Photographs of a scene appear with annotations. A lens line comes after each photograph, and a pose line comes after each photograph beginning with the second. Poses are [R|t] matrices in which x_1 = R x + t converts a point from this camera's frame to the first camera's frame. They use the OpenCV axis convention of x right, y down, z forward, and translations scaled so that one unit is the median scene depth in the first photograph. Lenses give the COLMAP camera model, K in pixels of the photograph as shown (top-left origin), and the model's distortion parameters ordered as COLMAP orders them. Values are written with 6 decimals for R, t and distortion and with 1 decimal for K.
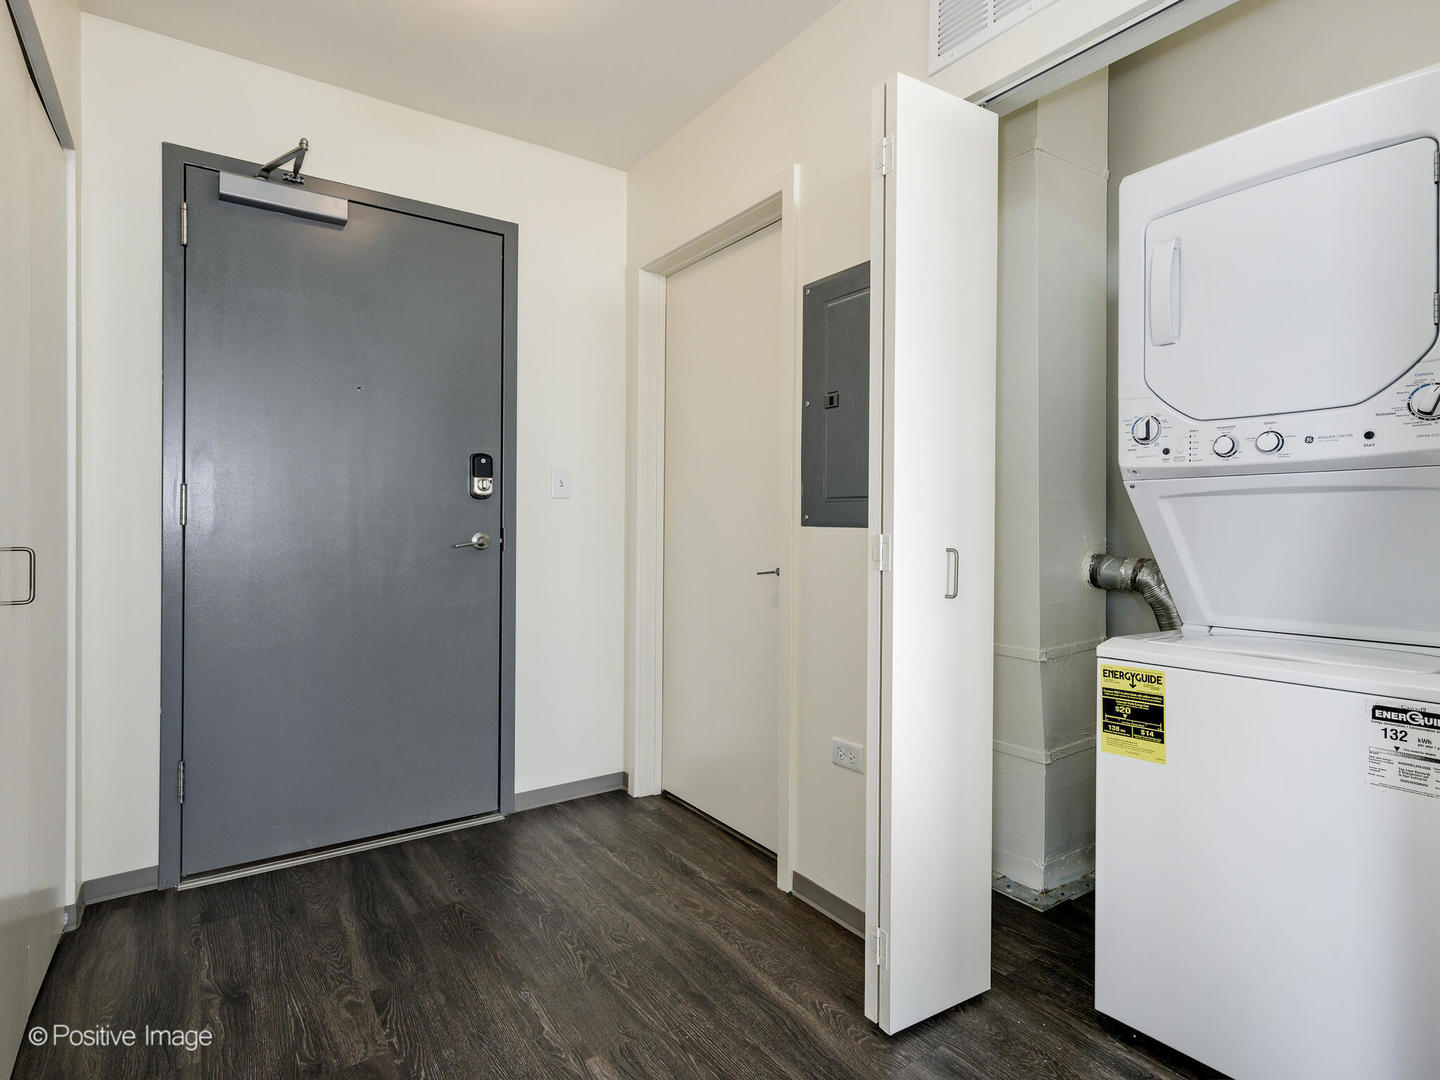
lens RADIAL K [[761.6, 0, 720.2], [0, 761.6, 529.7], [0, 0, 1]] dist [-0.001657, -0.001150]
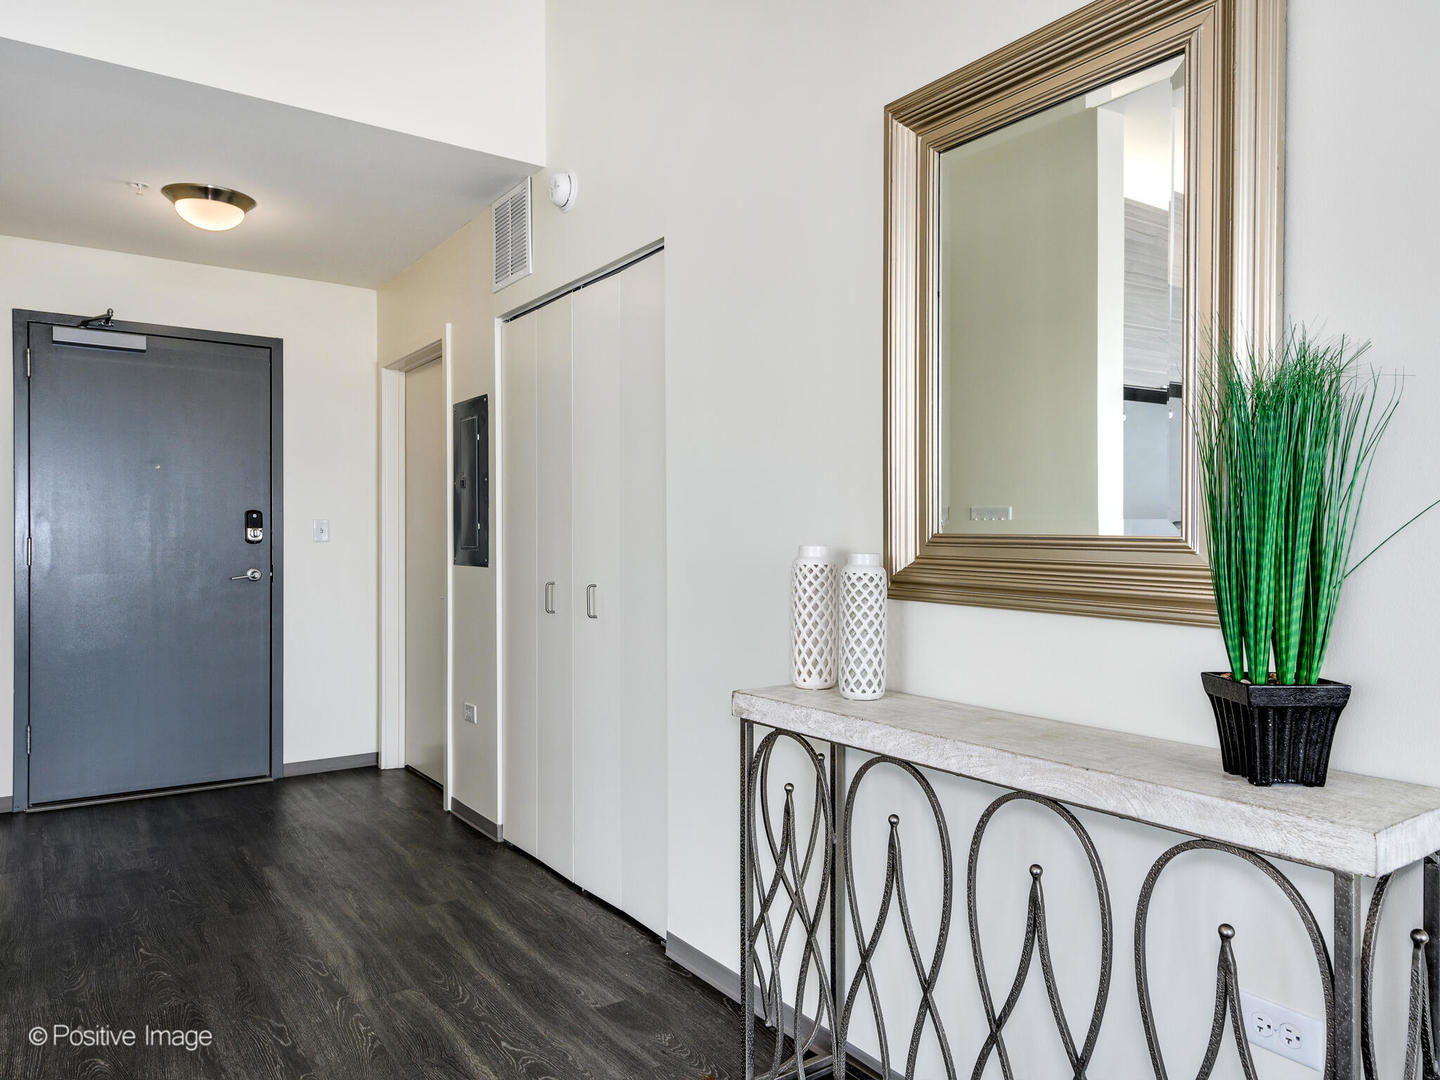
lens RADIAL K [[1038.4, 0, 812.0], [0, 1038.4, 559.8], [0, 0, 1]] dist [-0.000053, -0.000441]
pose [[0.999265, -0.001447, 0.038308, 0.626111], [0.001223, 0.999982, 0.005886, -0.022065], [-0.038316, -0.005835, 0.999249, -0.912431]]
